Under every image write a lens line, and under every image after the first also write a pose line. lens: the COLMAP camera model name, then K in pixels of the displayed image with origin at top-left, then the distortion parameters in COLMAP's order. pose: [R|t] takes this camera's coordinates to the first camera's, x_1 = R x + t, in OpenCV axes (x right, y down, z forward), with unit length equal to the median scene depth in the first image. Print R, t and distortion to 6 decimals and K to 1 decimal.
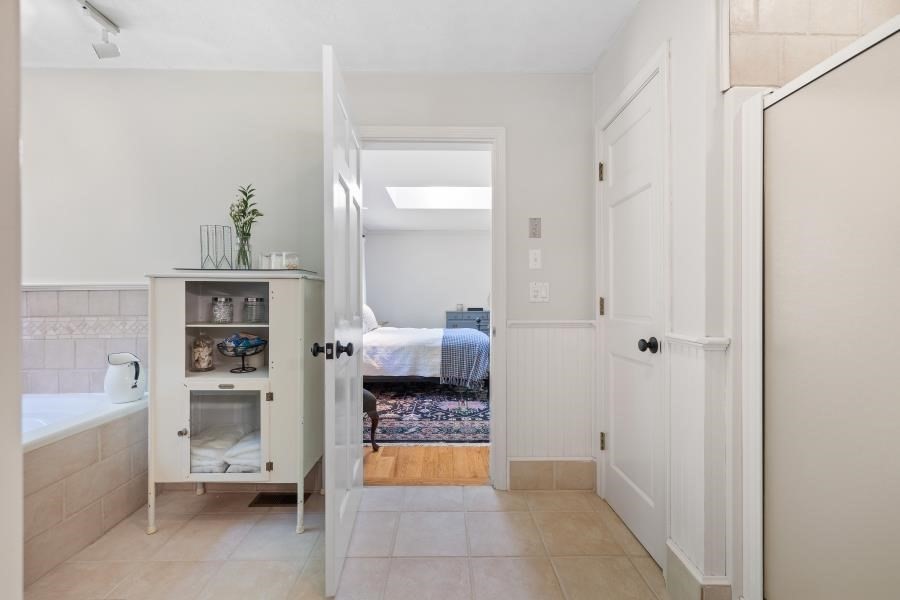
lens RADIAL K [[381.5, 0, 446.5], [0, 381.5, 299.5], [0, 0, 1]] dist [0.001130, 0.000106]
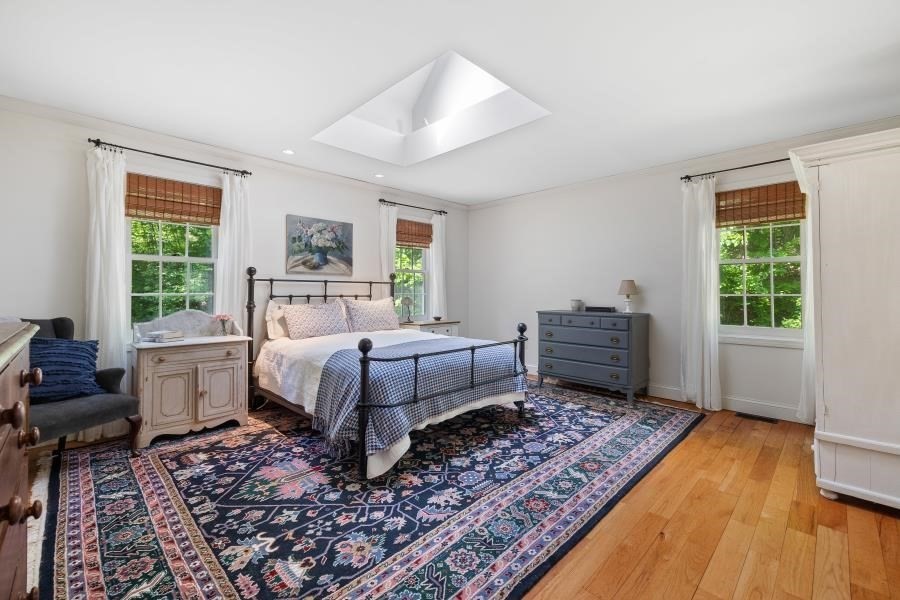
lens RADIAL K [[381.5, 0, 450.7], [0, 381.5, 295.5], [0, 0, 1]] dist [0.001130, 0.000106]
pose [[0.698124, 0.008509, -0.715927, 0.664044], [-0.001820, 0.999947, 0.010109, -0.001689], [0.715975, -0.005755, 0.698102, 0.832859]]
